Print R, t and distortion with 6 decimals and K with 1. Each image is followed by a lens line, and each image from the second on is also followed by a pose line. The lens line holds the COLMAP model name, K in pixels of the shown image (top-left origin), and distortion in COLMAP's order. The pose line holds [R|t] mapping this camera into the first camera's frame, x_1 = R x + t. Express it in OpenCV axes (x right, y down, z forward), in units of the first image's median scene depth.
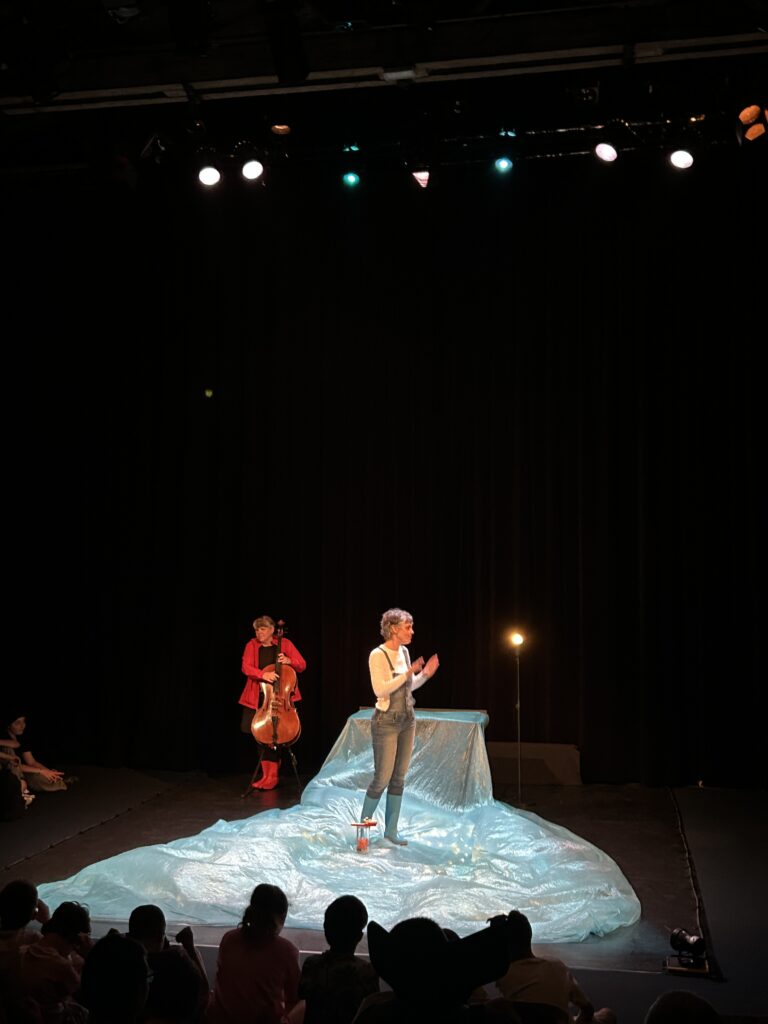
lens RADIAL K [[1226.9, 0, 384.0], [0, 1226.9, 512.0], [0, 0, 1]] dist [0.126450, 0.007827]
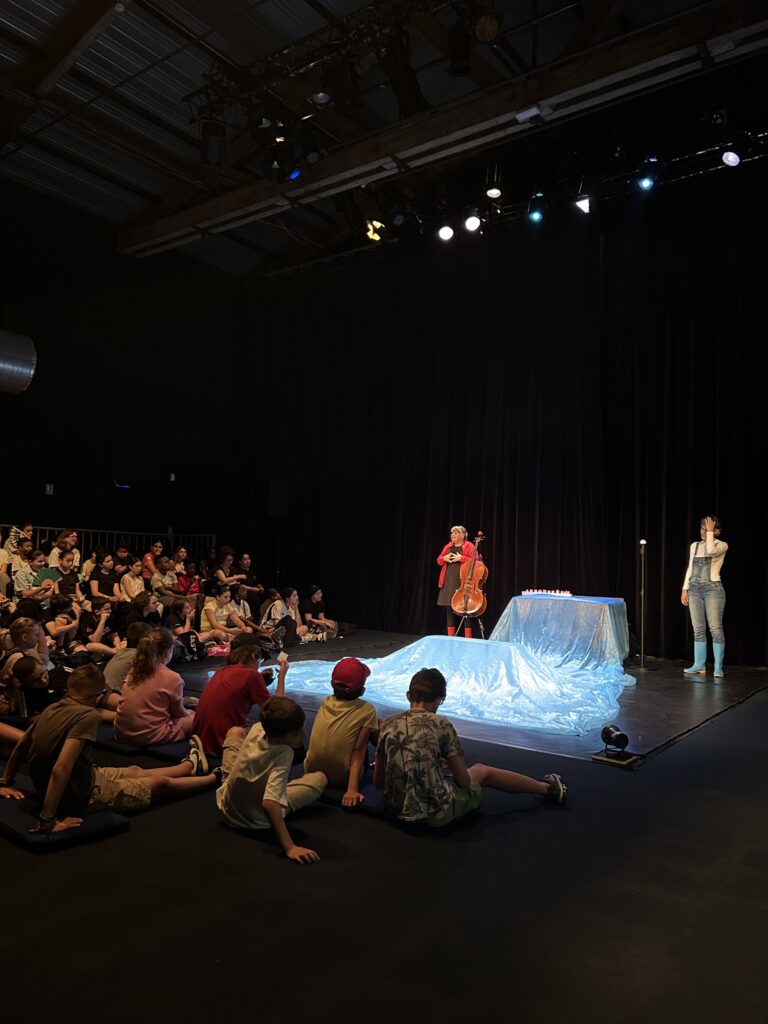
lens RADIAL K [[777.6, 0, 384.0], [0, 777.6, 512.0], [0, 0, 1]] dist [0.057794, -0.002071]
pose [[0.922321, -0.002381, -0.386416, 0.173436], [0.002484, 0.999997, -0.000232, 0.070027], [0.386416, -0.000746, 0.922324, 0.130290]]
